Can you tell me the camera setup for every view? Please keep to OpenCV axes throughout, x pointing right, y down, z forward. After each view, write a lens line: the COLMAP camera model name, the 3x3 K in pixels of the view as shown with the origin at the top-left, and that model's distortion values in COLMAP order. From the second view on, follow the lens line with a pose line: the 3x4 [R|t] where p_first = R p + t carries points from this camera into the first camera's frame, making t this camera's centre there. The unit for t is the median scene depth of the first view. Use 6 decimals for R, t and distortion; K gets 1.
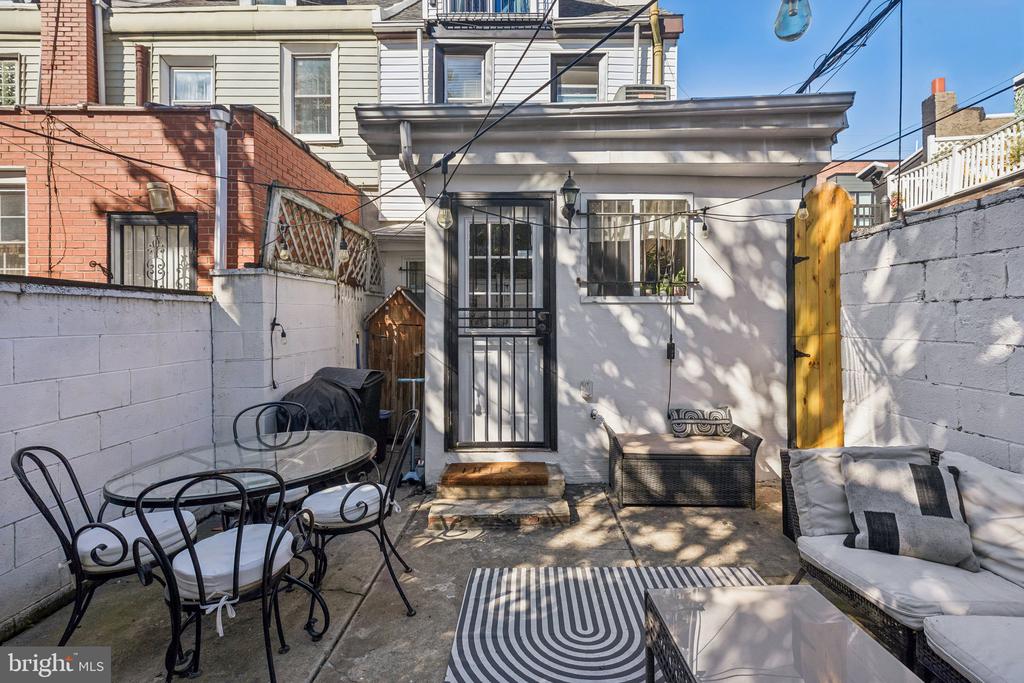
lens RADIAL K [[460.1, 0, 544.2], [0, 460.1, 298.6], [0, 0, 1]] dist [0.006081, 0.000930]
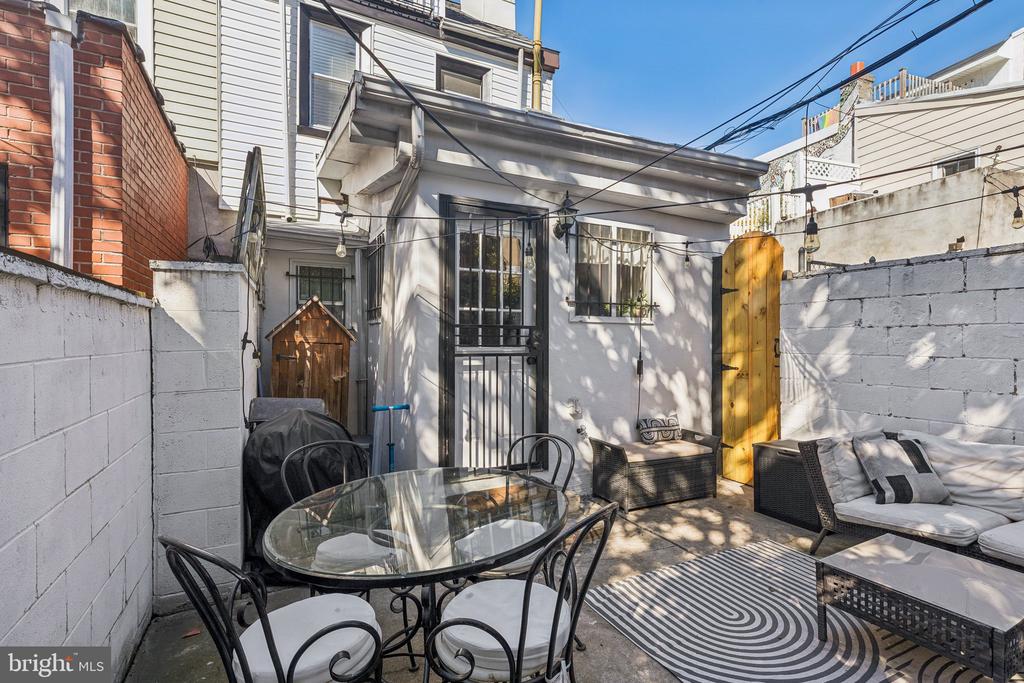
lens RADIAL K [[460.1, 0, 547.7], [0, 460.1, 327.0], [0, 0, 1]] dist [0.006081, 0.000930]
pose [[0.895123, 0.018474, 0.445436, -0.421266], [-0.026954, 0.999556, 0.012709, 0.009161], [-0.445004, -0.023382, 0.895224, 0.107985]]
